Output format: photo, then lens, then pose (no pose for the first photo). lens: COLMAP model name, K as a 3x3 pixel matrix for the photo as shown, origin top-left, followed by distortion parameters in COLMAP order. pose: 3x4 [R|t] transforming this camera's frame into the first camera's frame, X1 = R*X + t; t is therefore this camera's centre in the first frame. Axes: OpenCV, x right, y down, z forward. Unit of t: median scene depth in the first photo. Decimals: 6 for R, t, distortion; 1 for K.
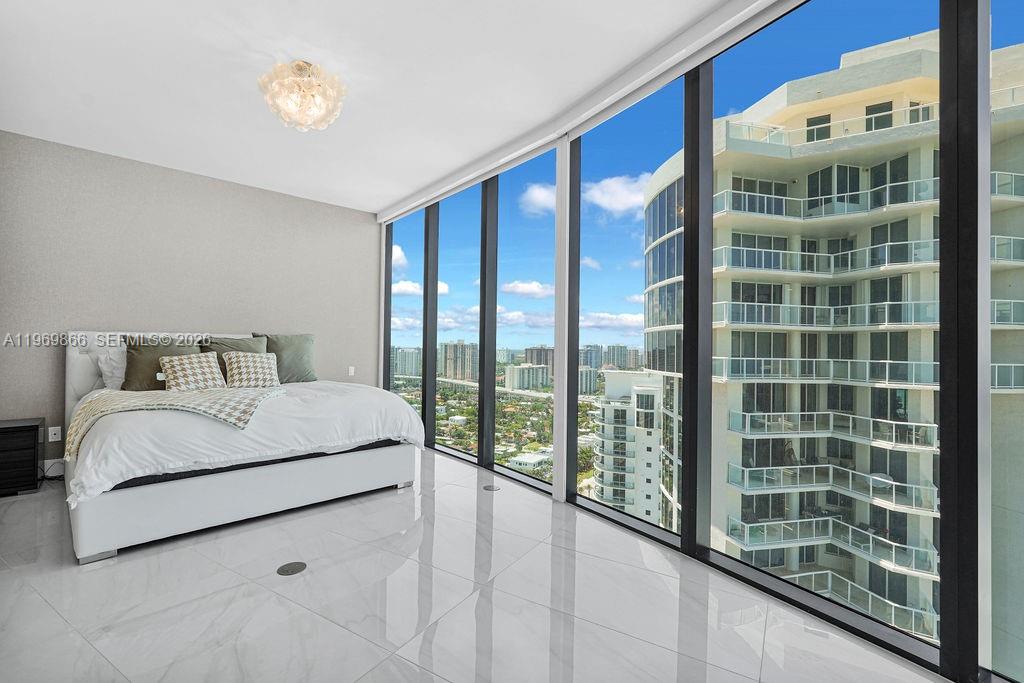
lens RADIAL K [[468.3, 0, 512.0], [0, 468.3, 341.5], [0, 0, 1]] dist [-0.000056, 0.000086]
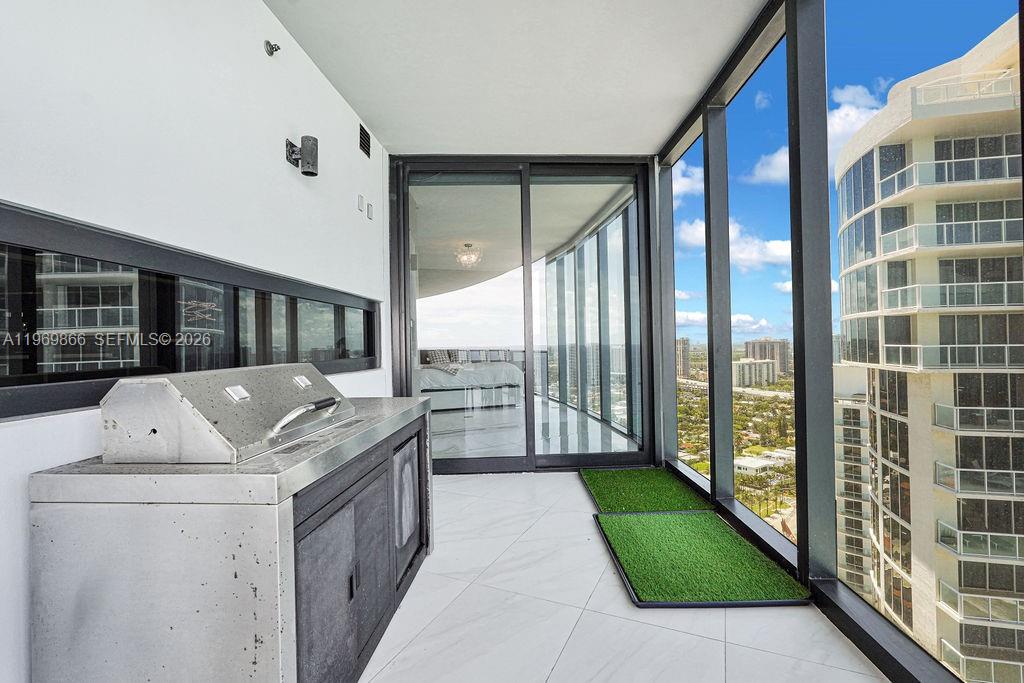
lens RADIAL K [[488.1, 0, 512.0], [0, 488.1, 341.5], [0, 0, 1]] dist [-0.000705, -0.000136]
pose [[0.901680, -0.030442, -0.431331, 0.120917], [0.033382, 0.999442, -0.000754, -0.000410], [0.431113, -0.013718, 0.902194, -0.178970]]
